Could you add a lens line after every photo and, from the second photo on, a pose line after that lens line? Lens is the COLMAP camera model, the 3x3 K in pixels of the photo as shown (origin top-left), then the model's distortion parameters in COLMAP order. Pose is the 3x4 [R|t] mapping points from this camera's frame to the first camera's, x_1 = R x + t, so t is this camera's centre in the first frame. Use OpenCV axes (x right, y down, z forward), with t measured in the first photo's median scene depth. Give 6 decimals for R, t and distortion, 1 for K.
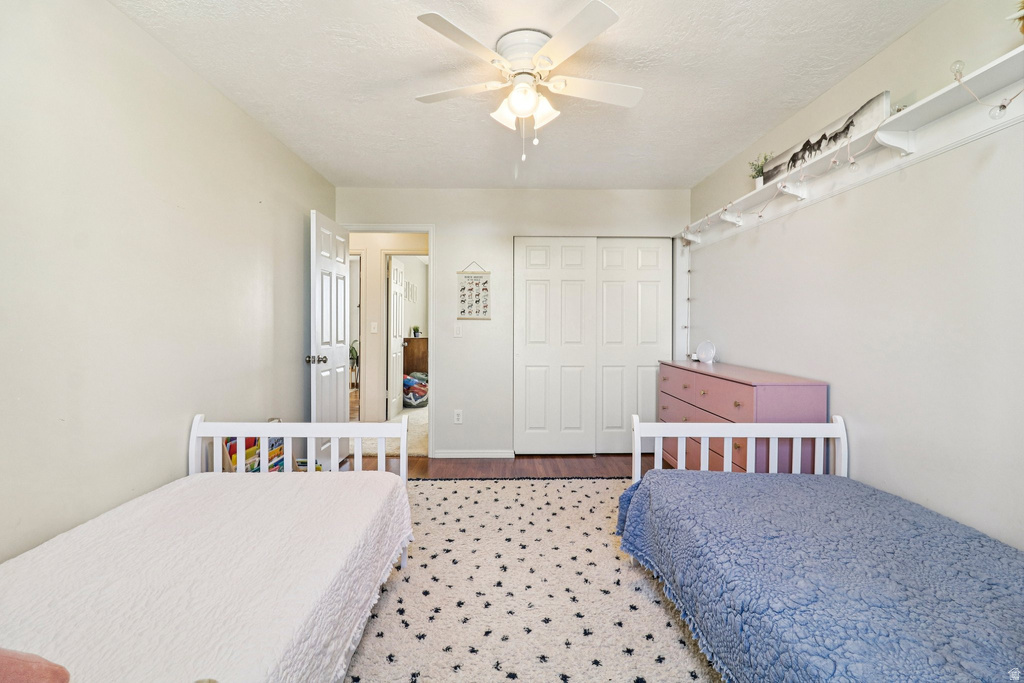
lens RADIAL K [[503.6, 0, 510.2], [0, 503.6, 331.6], [0, 0, 1]] dist [-0.002073, -0.000725]
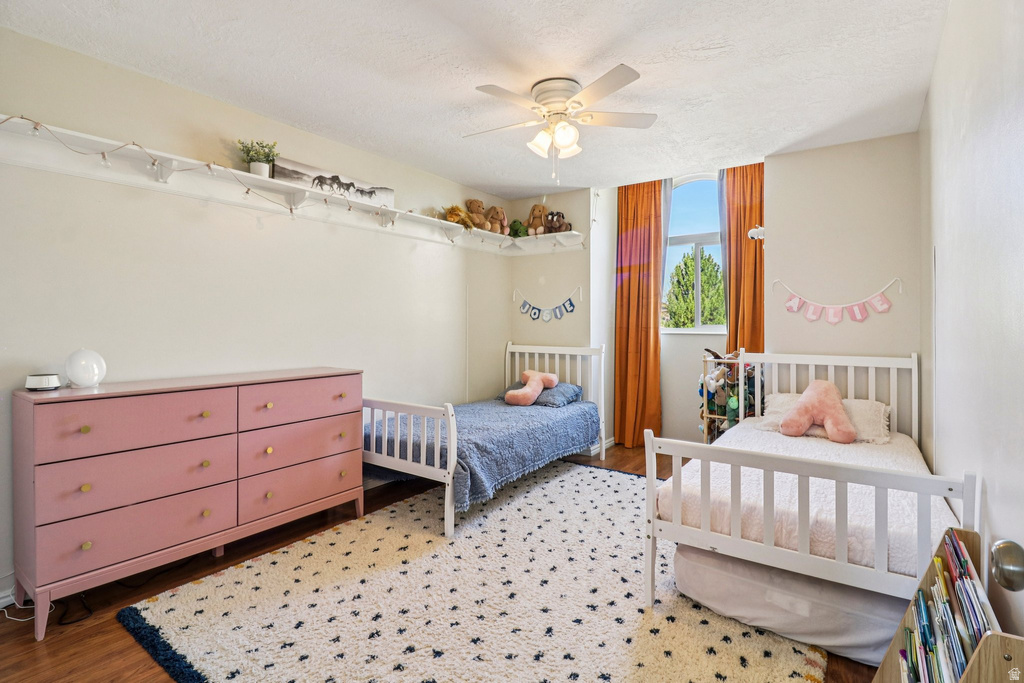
lens RADIAL K [[503.6, 0, 510.2], [0, 503.6, 331.6], [0, 0, 1]] dist [-0.002073, -0.000725]
pose [[-0.817906, -0.014189, 0.575177, -0.493644], [0.003704, 0.999545, 0.029926, -0.027070], [-0.575340, 0.026607, -0.817481, 1.796115]]
